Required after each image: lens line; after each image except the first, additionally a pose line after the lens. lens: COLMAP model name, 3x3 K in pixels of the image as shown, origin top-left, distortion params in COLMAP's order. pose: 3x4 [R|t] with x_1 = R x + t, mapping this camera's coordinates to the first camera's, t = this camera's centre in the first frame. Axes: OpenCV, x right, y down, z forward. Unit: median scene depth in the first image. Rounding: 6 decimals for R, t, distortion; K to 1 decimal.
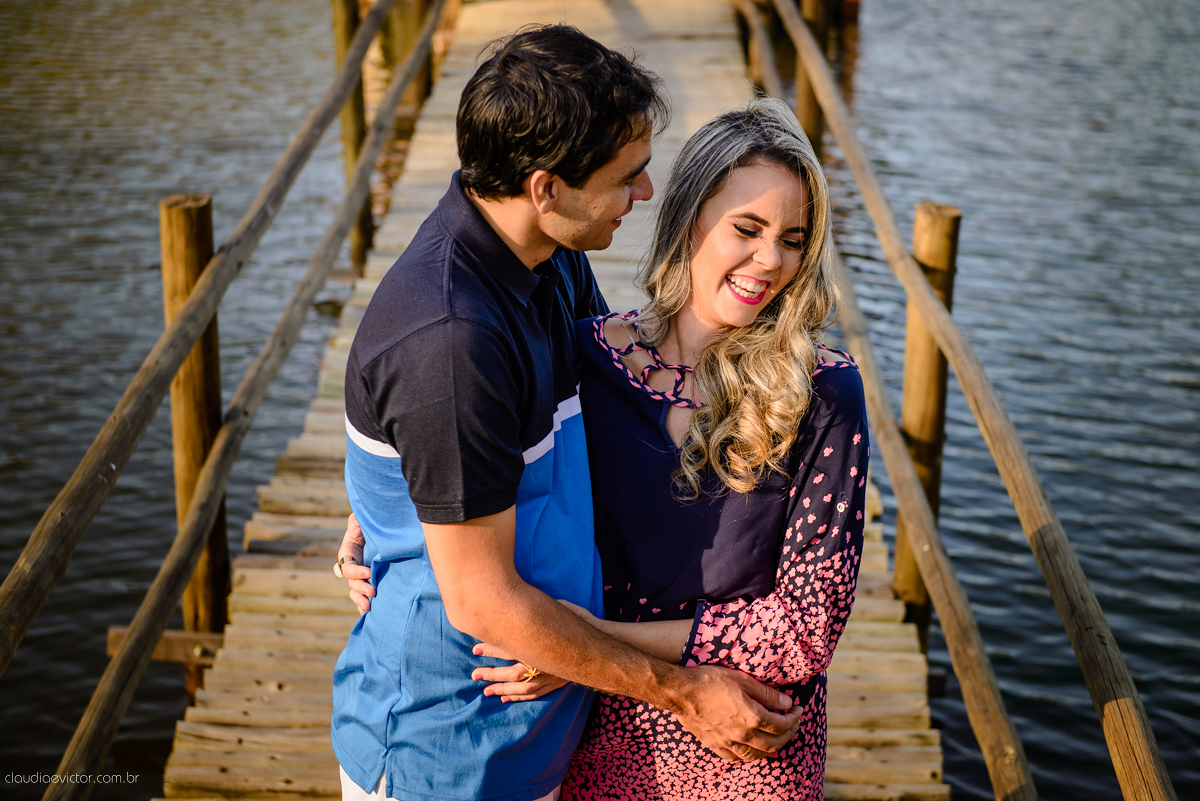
lens RADIAL K [[2236.6, 0, 601.0], [0, 2236.6, 398.4], [0, 0, 1]] dist [0.045529, 0.000000]
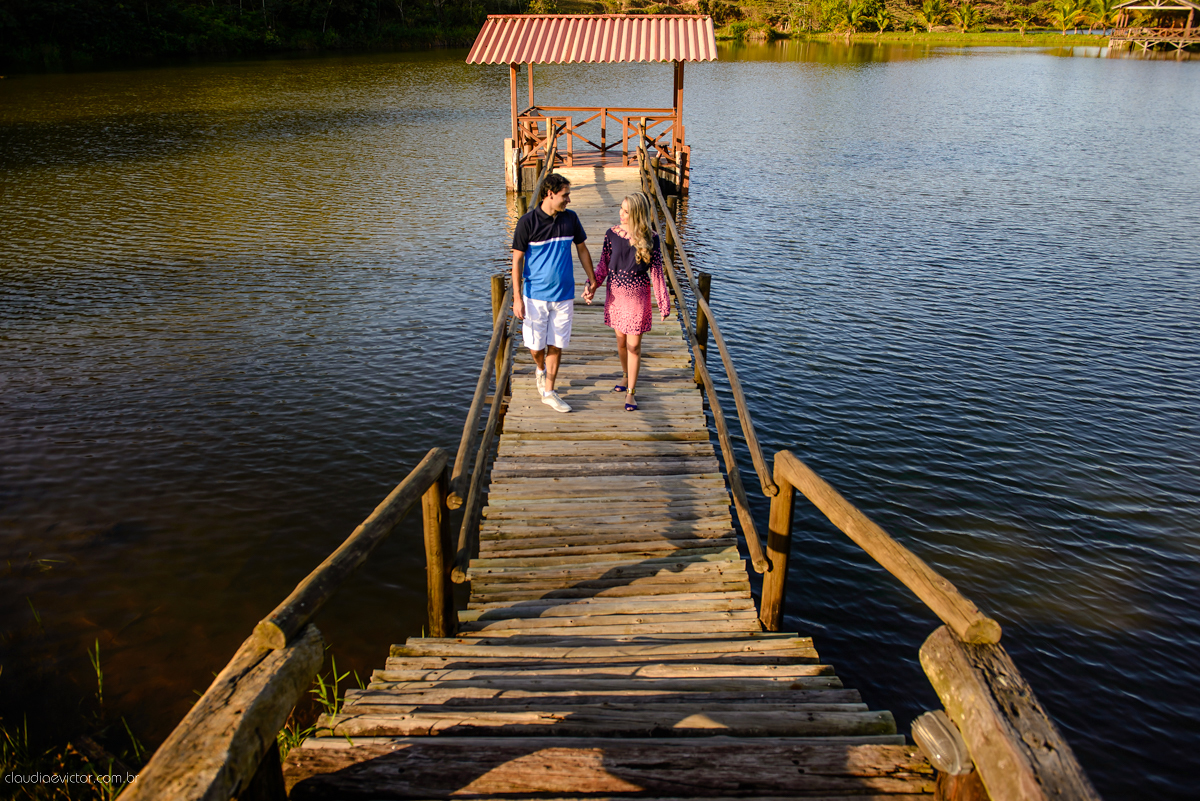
lens RADIAL K [[909.5, 0, 594.4], [0, 909.5, 408.0], [0, 0, 1]] dist [-0.012476, -0.014190]
pose [[0.999786, -0.019810, 0.005934, -0.042738], [0.019241, 0.996266, 0.084169, 0.004371], [-0.007580, -0.084037, 0.996434, -0.504774]]
